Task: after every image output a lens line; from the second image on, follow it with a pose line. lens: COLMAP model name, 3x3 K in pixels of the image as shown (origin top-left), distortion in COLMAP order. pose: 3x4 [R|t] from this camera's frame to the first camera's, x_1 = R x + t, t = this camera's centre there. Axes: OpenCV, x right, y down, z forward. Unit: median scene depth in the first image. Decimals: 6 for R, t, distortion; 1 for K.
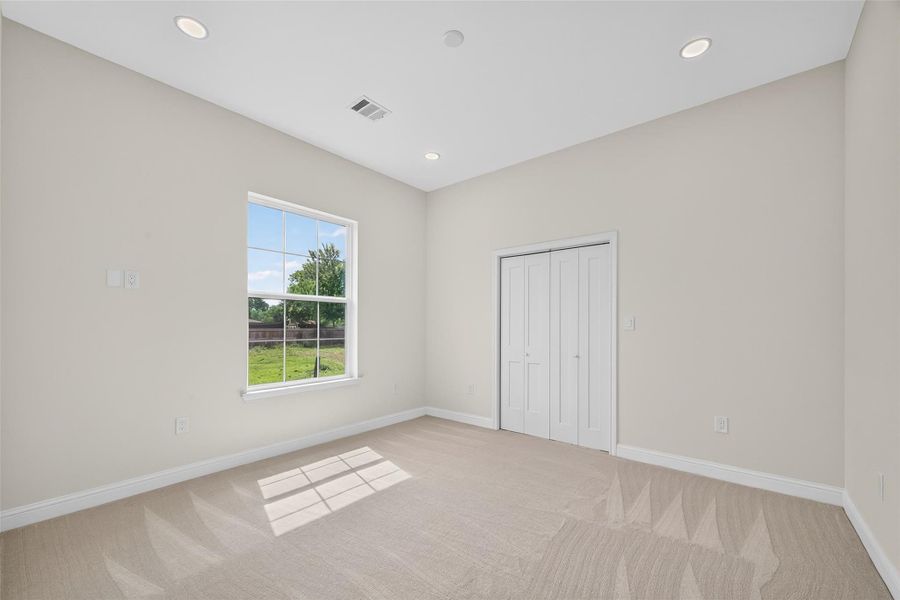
lens RADIAL K [[364.2, 0, 451.7], [0, 364.2, 326.5], [0, 0, 1]] dist [0.001150, 0.000139]
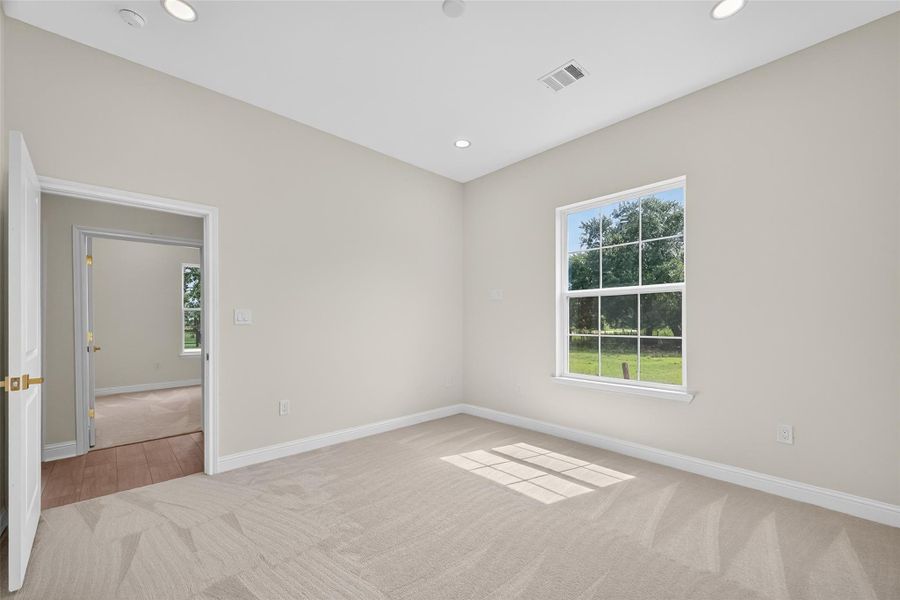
lens RADIAL K [[364.2, 0, 451.7], [0, 364.2, 326.5], [0, 0, 1]] dist [0.001150, 0.000139]
pose [[-0.138151, 0.012969, -0.990326, 0.665122], [-0.000613, 0.999913, 0.013180, 0.000114], [0.990411, 0.002428, -0.138131, 0.817964]]
